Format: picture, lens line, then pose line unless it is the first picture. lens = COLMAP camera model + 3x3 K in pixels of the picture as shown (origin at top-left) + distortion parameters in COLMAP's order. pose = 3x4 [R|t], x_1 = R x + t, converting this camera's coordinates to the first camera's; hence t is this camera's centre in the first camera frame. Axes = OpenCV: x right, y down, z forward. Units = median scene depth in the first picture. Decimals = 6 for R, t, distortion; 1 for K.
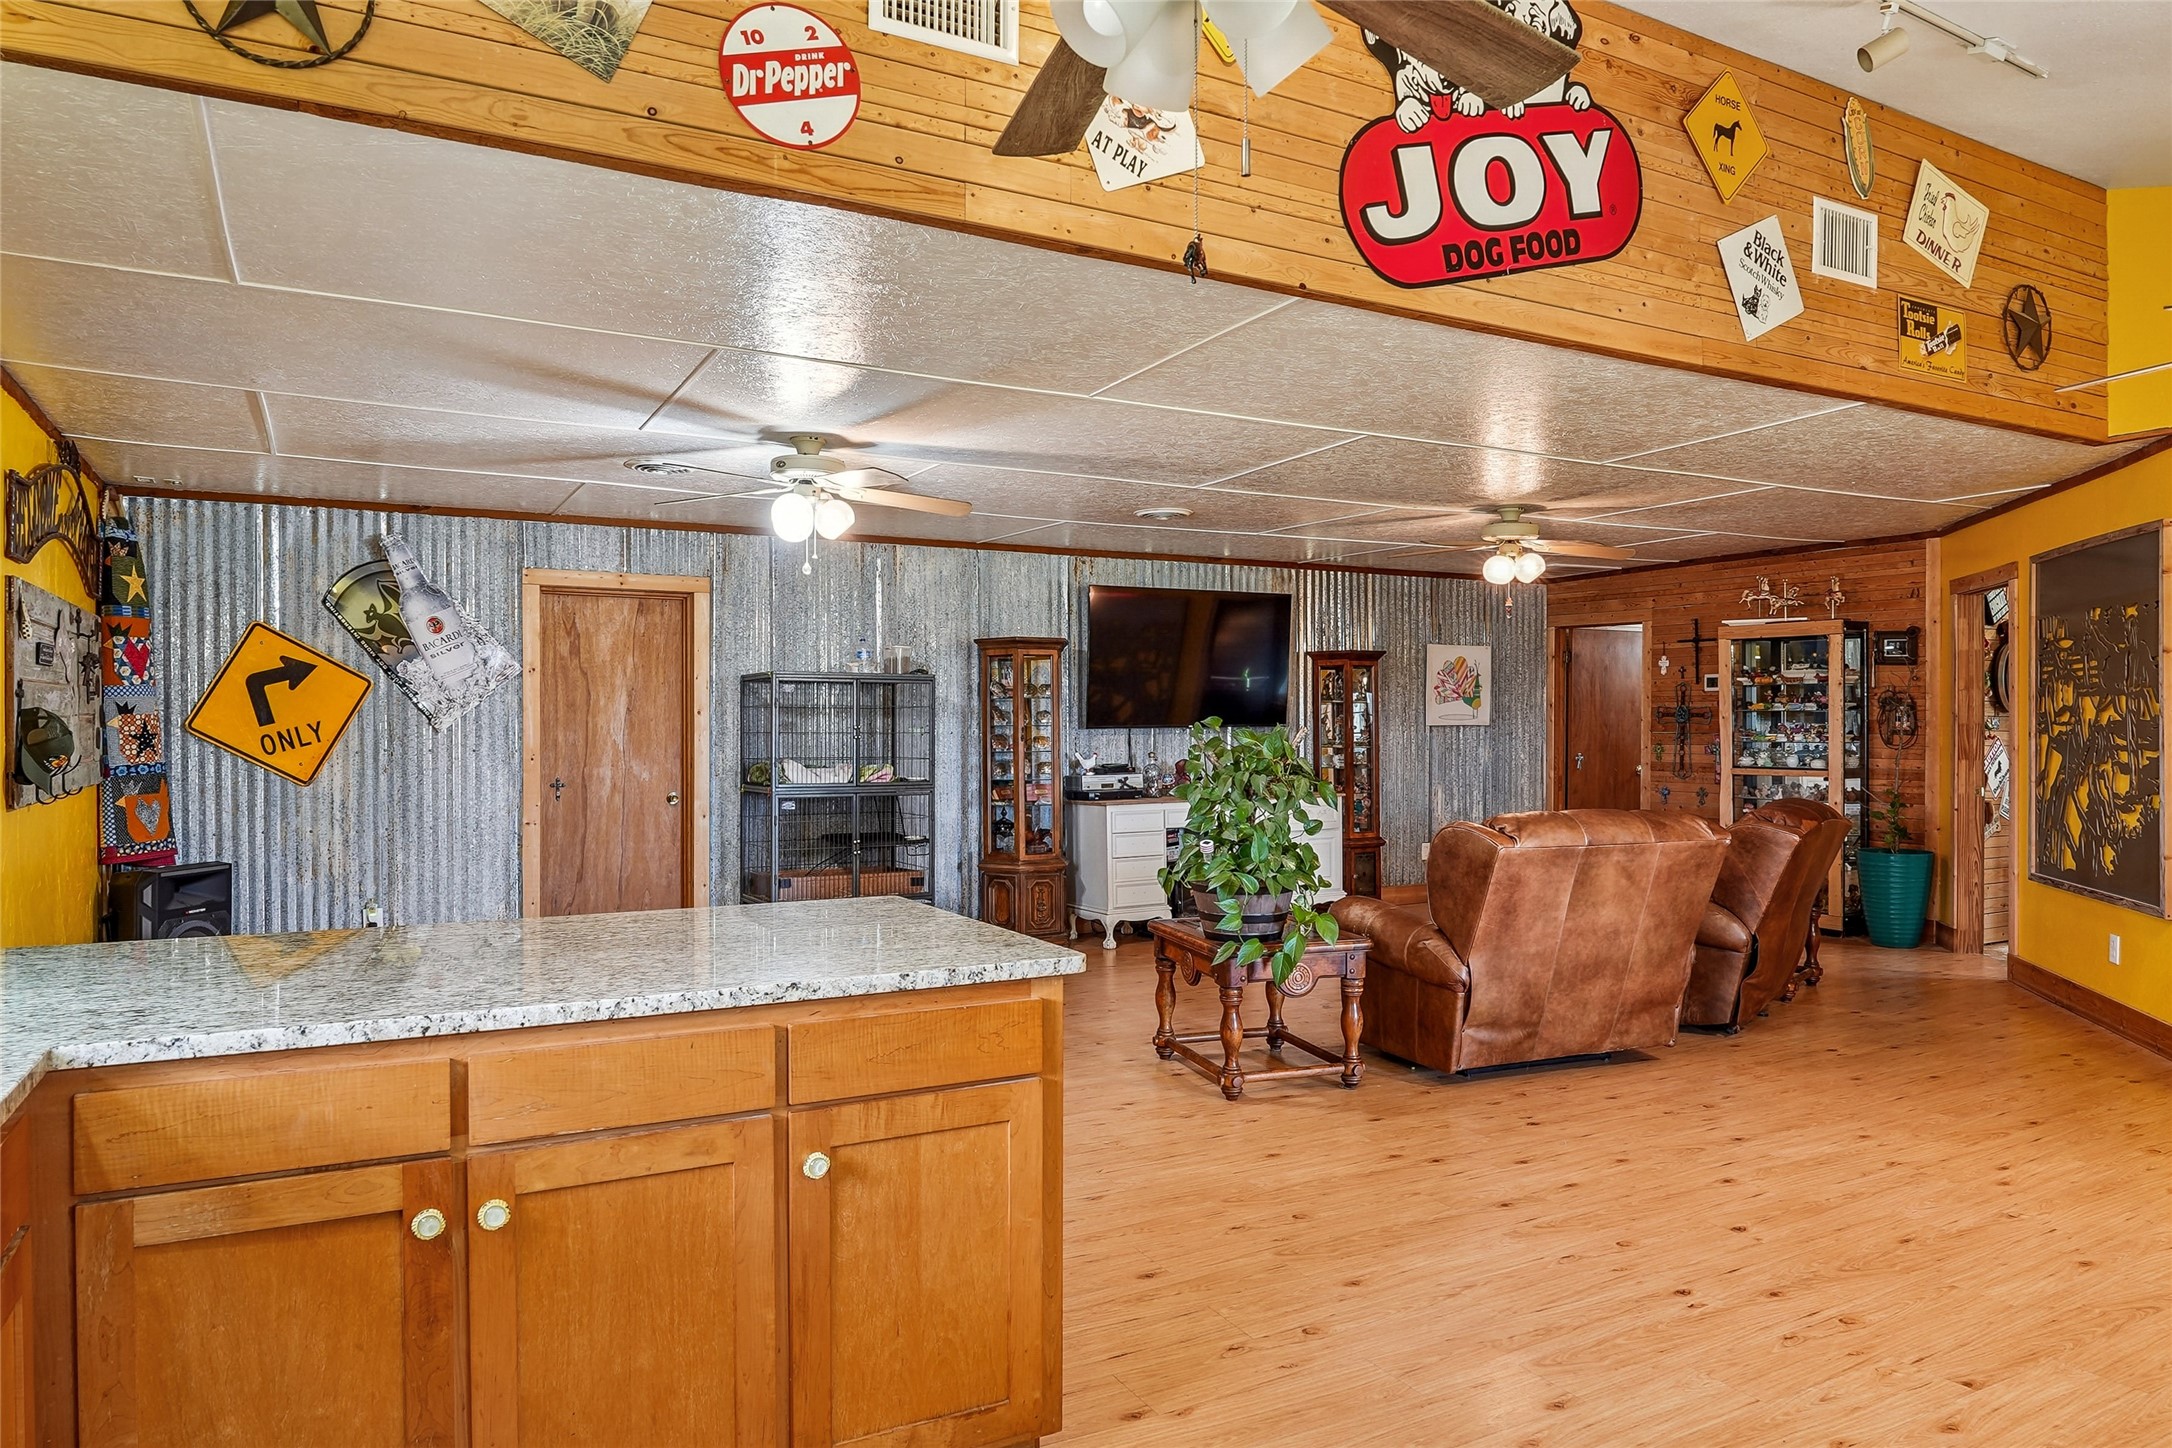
lens RADIAL K [[1354.8, 0, 1096.6], [0, 1354.8, 728.2], [0, 0, 1]] dist [-0.021914, -0.004871]
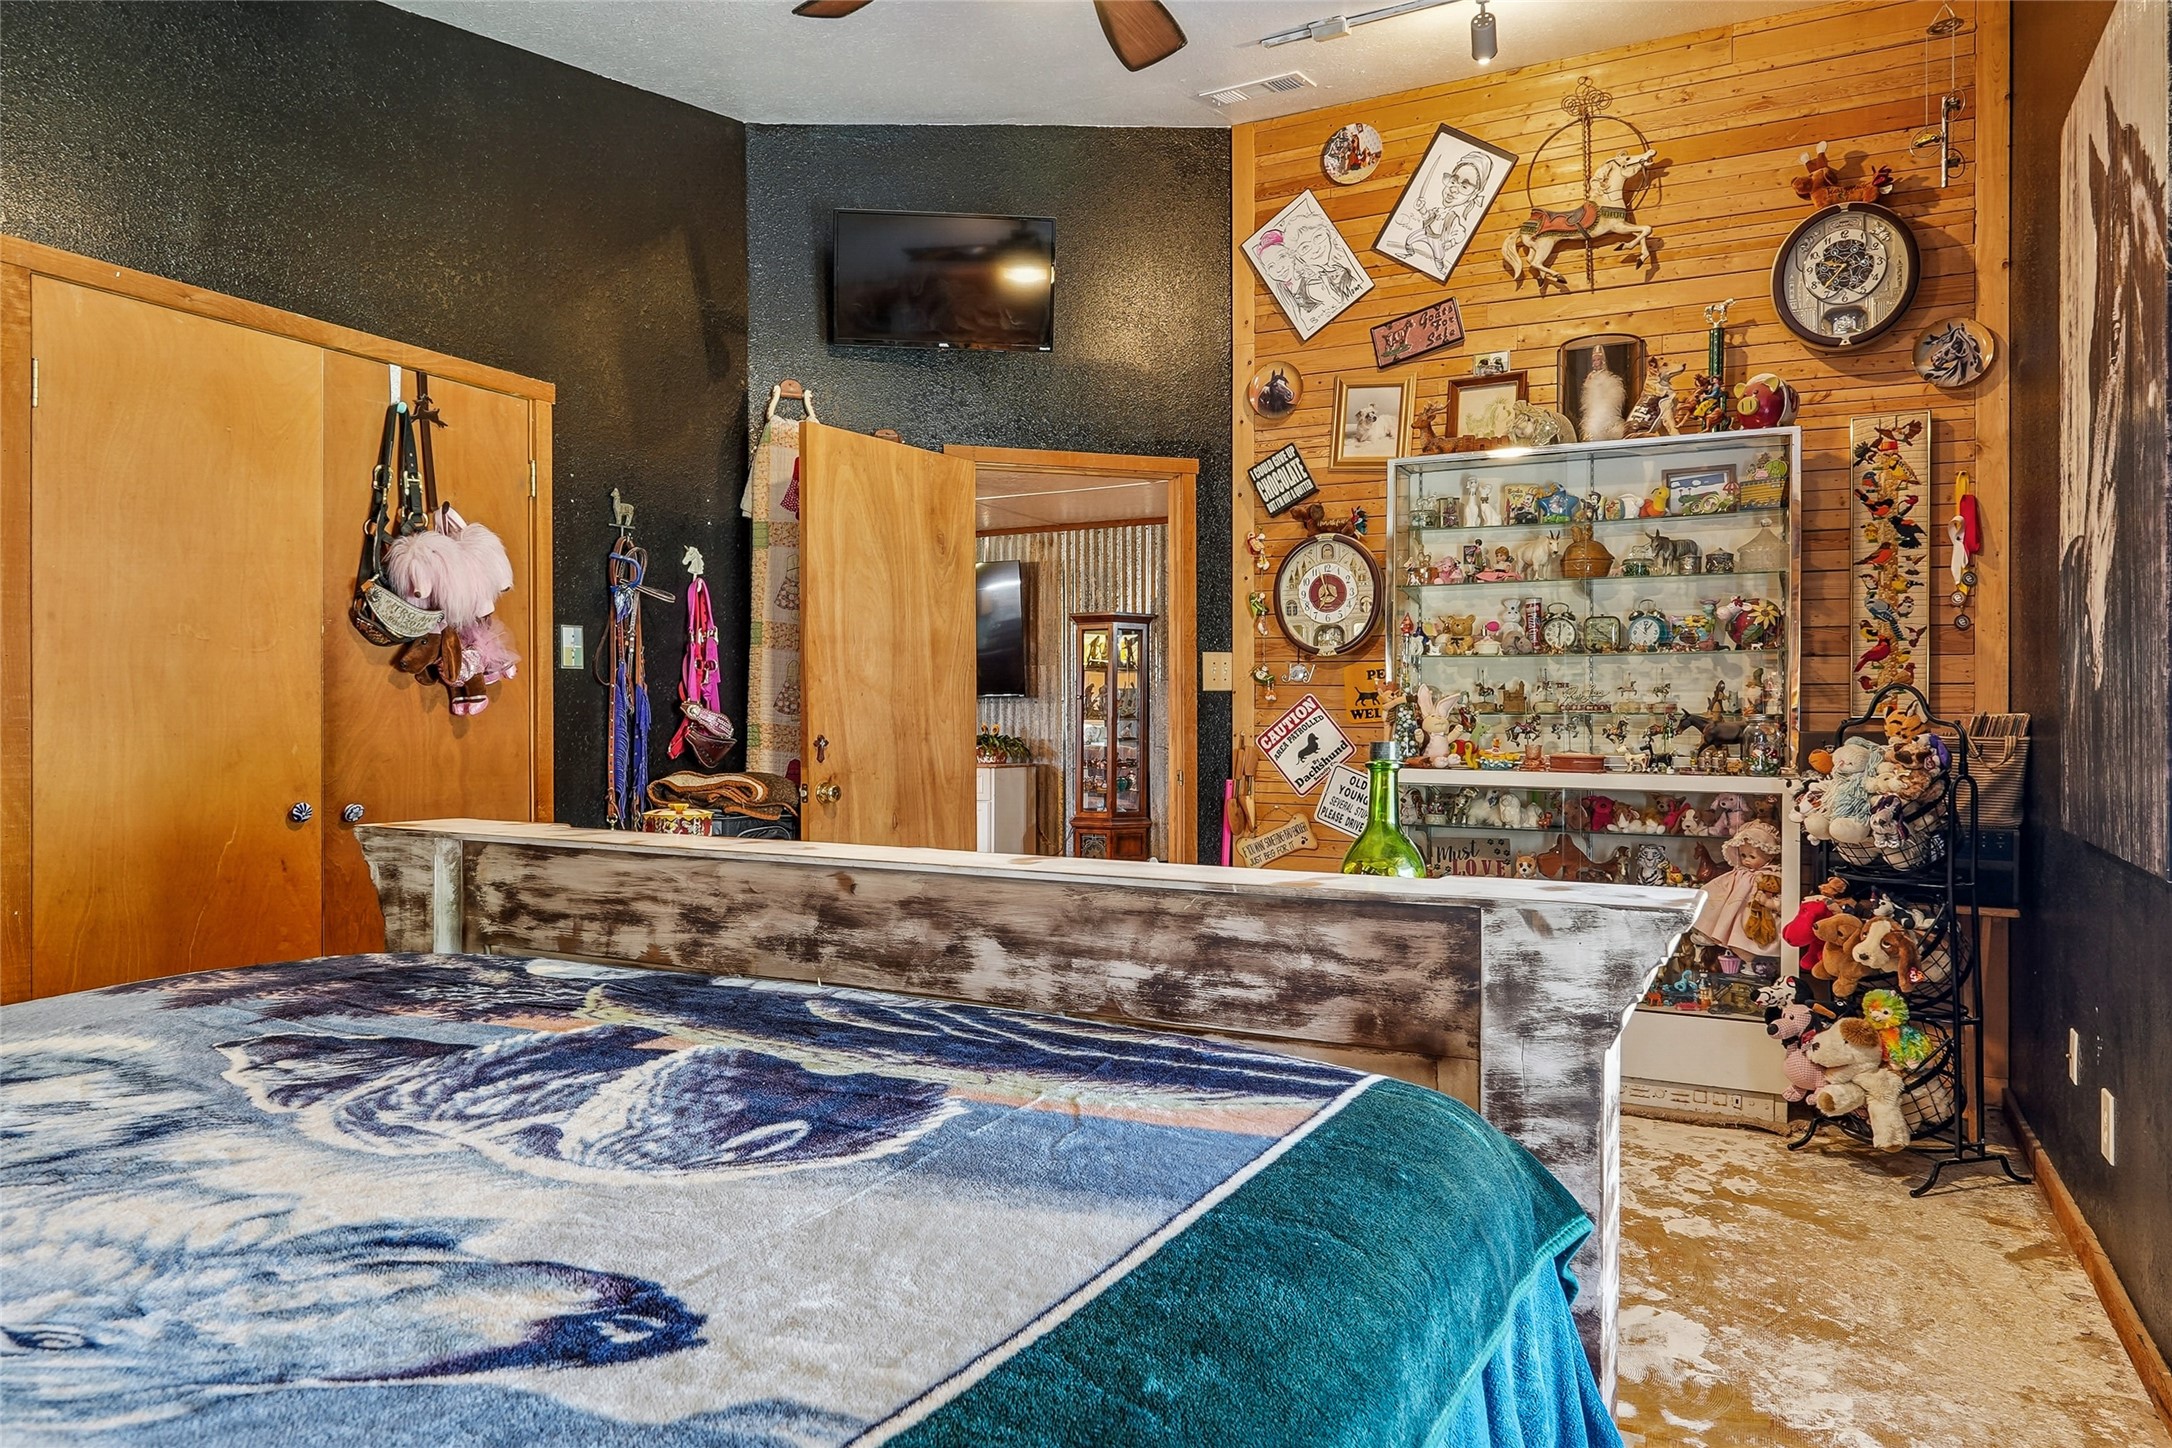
lens RADIAL K [[1354.8, 0, 1088.0], [0, 1354.8, 727.4], [0, 0, 1]] dist [-0.021914, -0.004871]
pose [[0.569182, 0.003428, -0.822204, 1.359509], [-0.002443, 0.999994, 0.002478, 0.025702], [0.822208, 0.000598, 0.569187, 0.688249]]
